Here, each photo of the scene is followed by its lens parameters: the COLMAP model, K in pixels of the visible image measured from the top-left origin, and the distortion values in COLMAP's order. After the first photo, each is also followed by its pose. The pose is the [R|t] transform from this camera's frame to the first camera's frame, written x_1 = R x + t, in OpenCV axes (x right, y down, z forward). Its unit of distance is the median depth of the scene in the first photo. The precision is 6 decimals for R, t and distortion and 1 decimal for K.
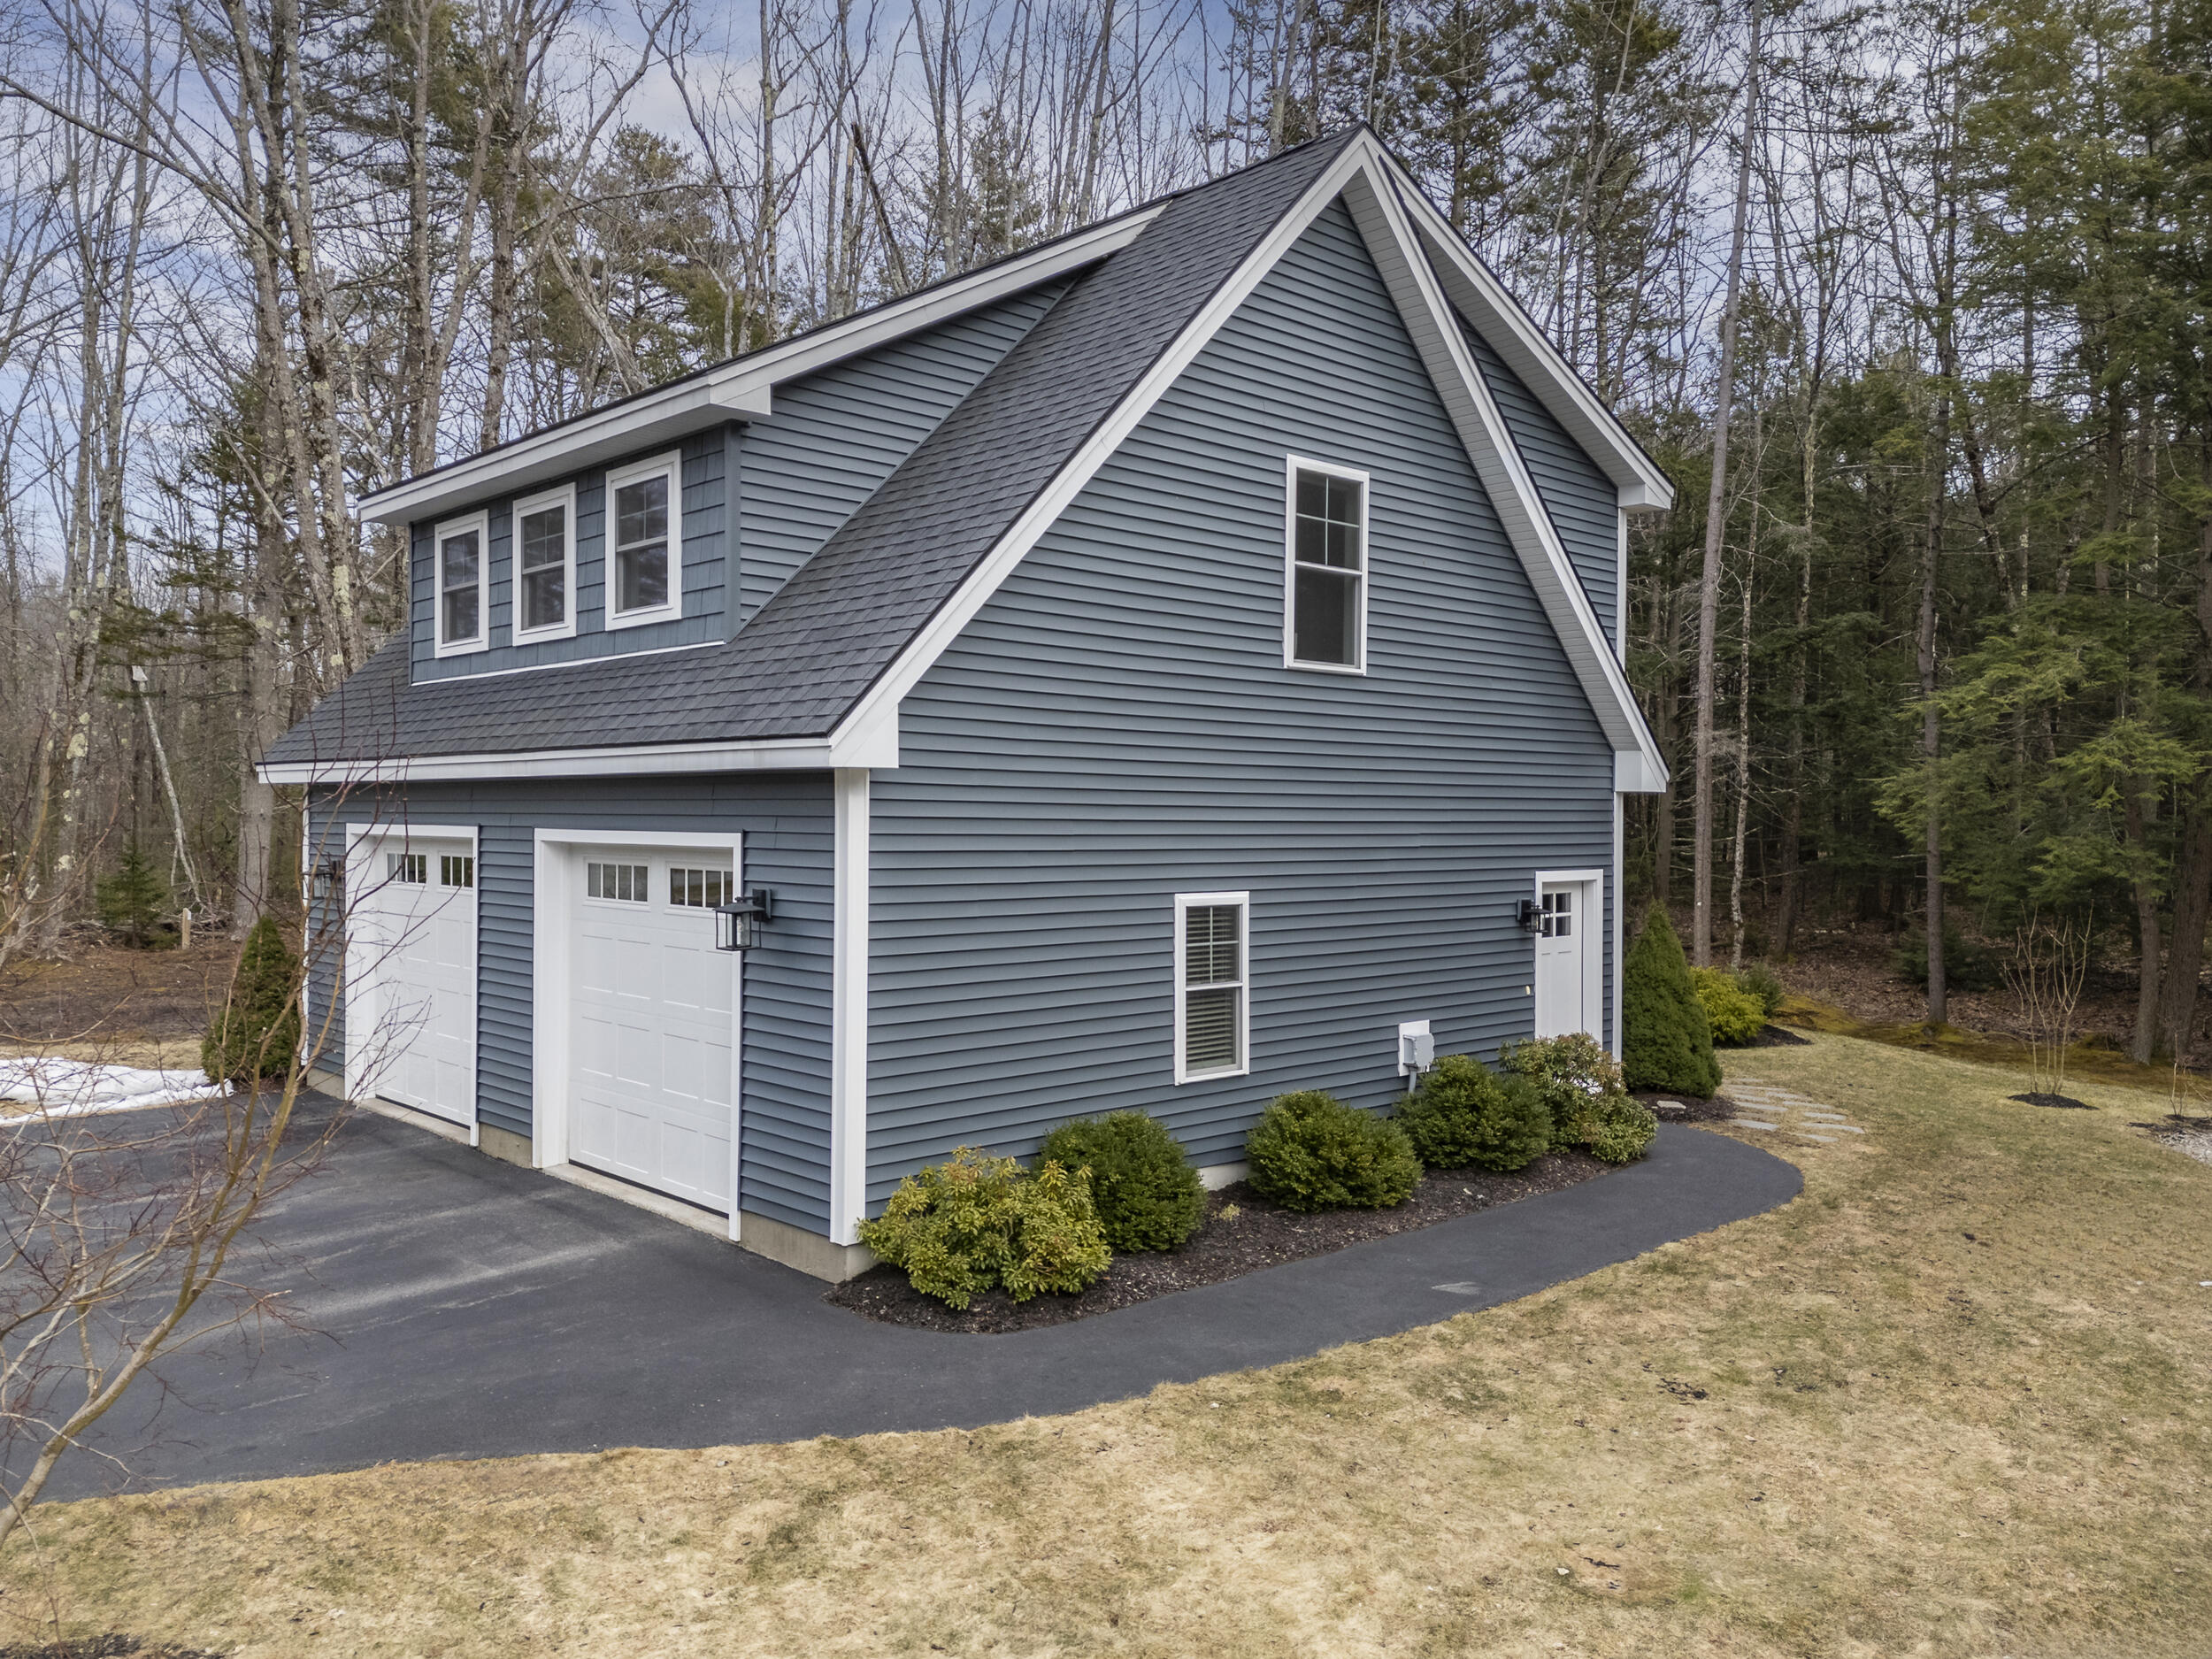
lens RADIAL K [[1687.0, 0, 1106.0], [0, 1687.0, 829.5], [0, 0, 1]] dist [0.080048, -0.068033]
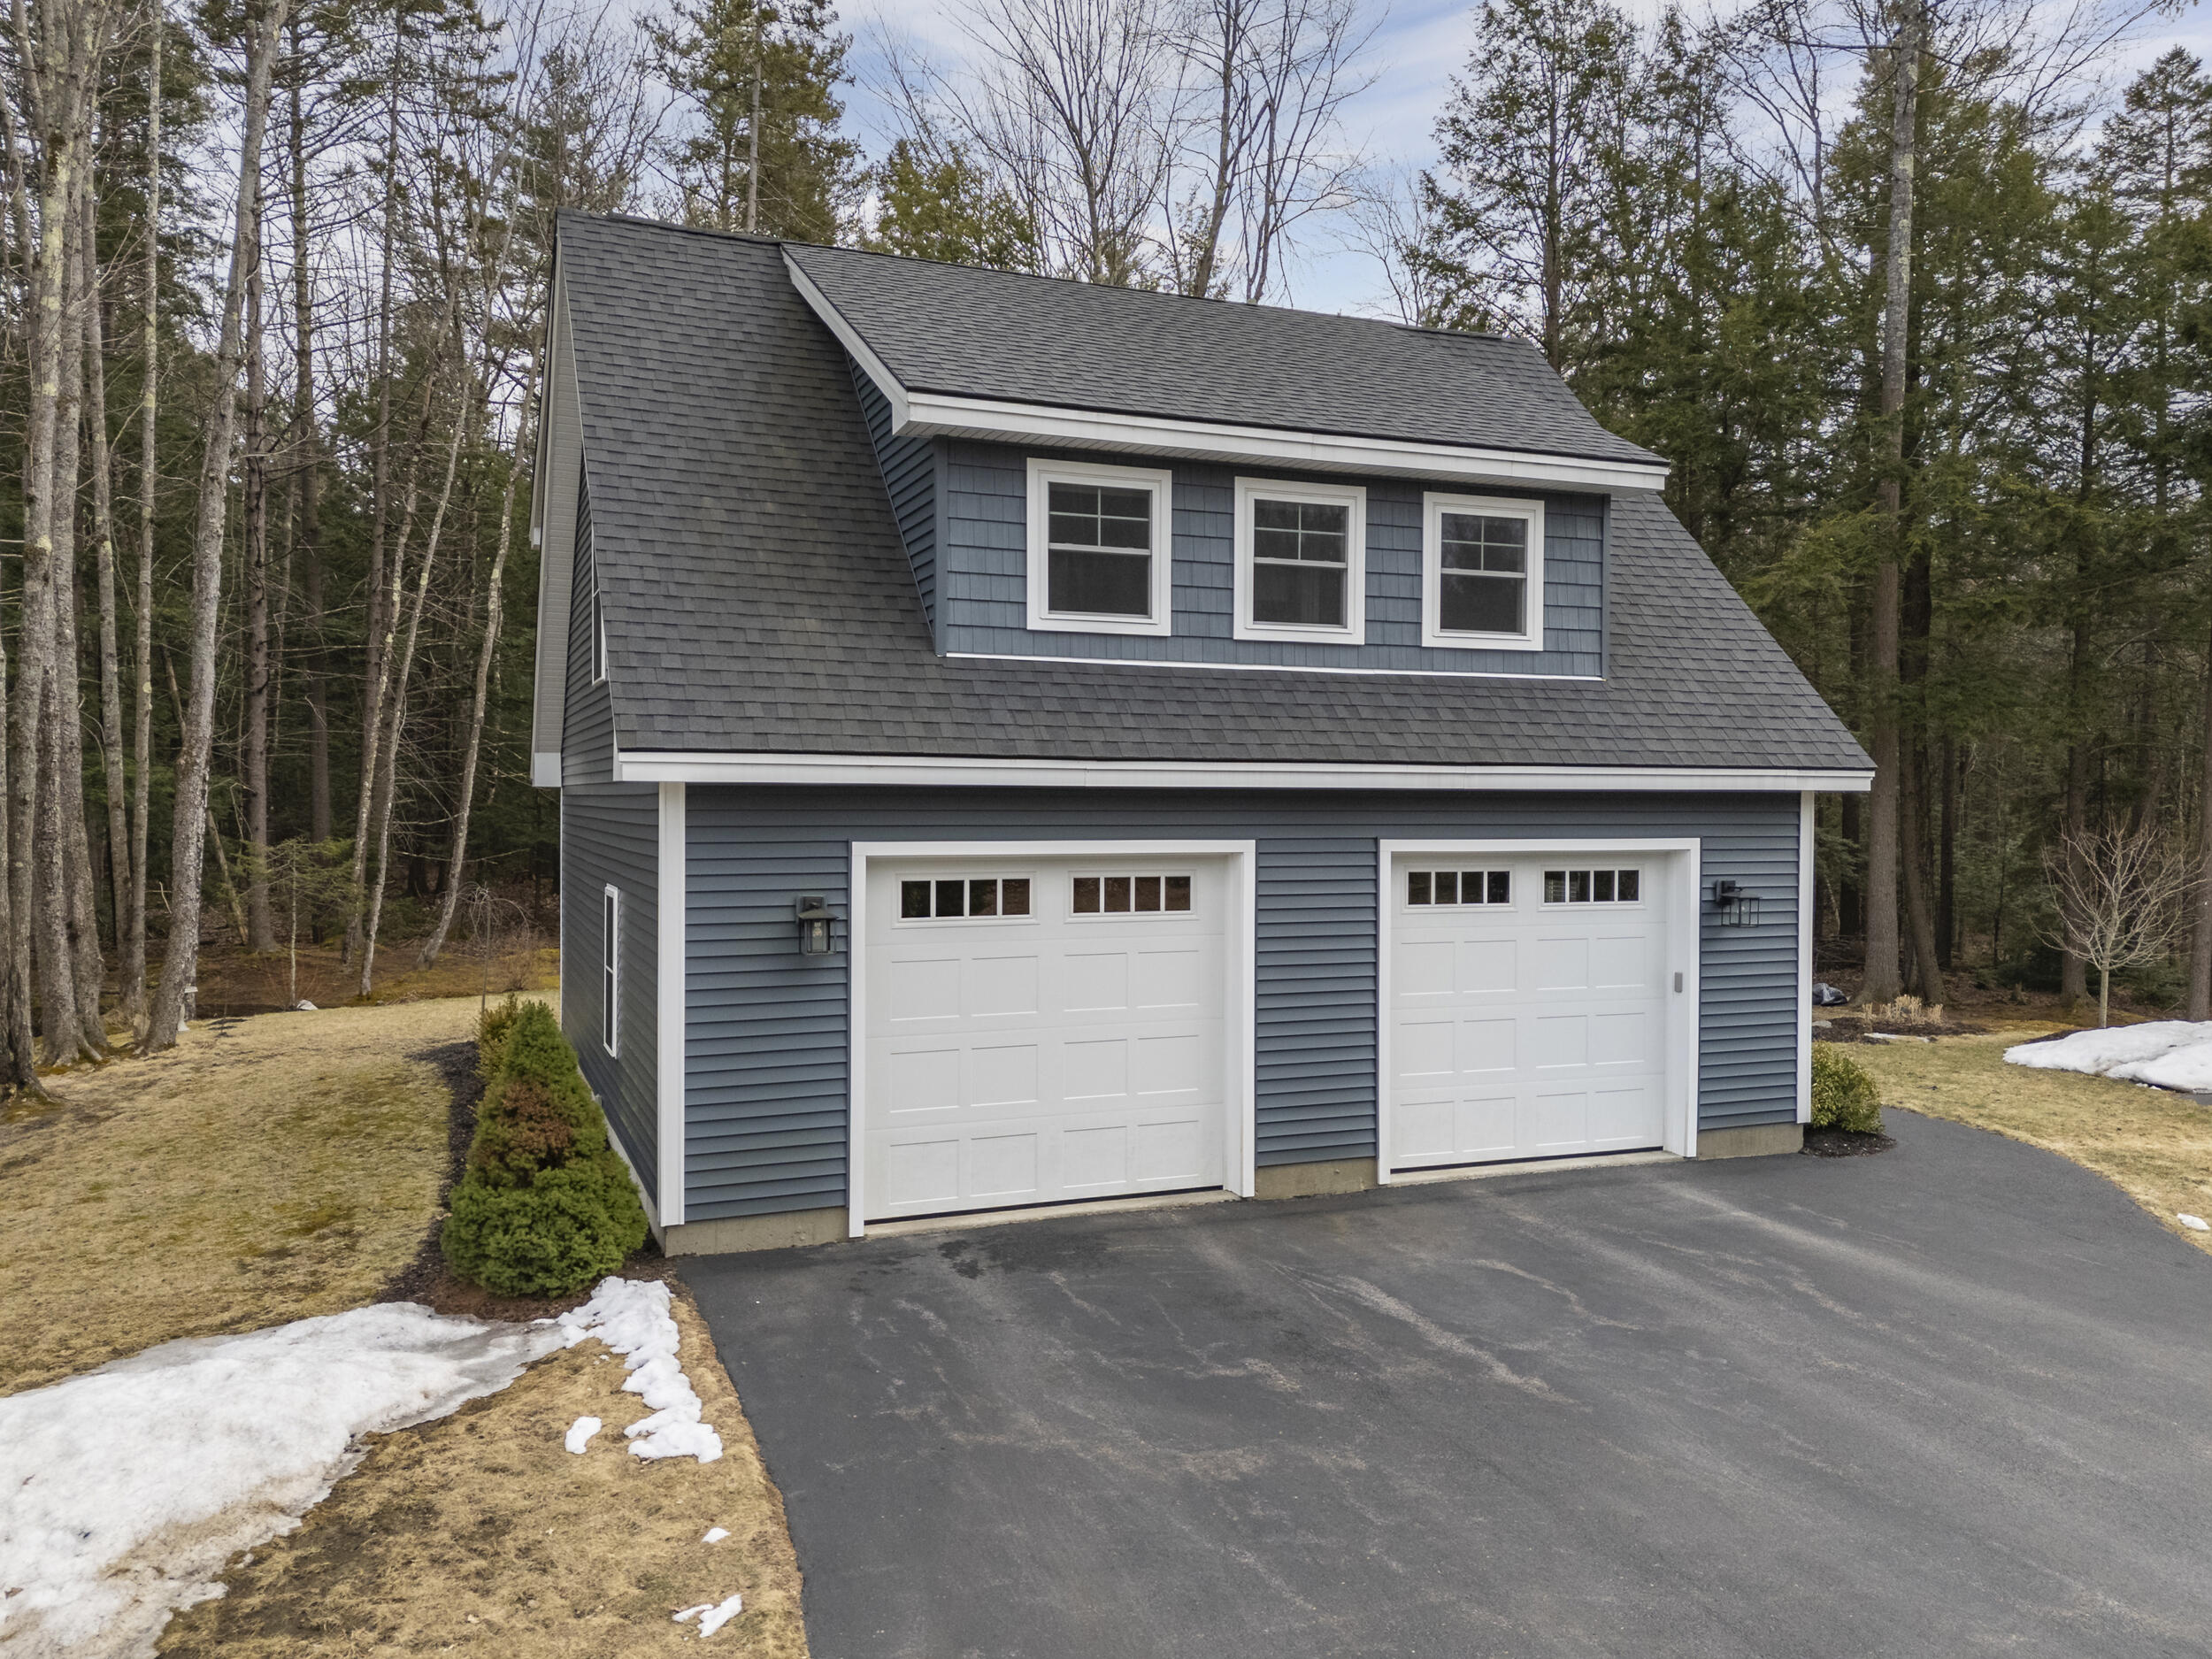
lens RADIAL K [[1687.0, 0, 1106.0], [0, 1687.0, 829.5], [0, 0, 1]] dist [0.080048, -0.068033]
pose [[0.335855, -0.037287, 0.941175, -1.373048], [-0.003328, 0.999163, 0.040772, -0.048551], [-0.941908, -0.016826, 0.335450, 0.861354]]
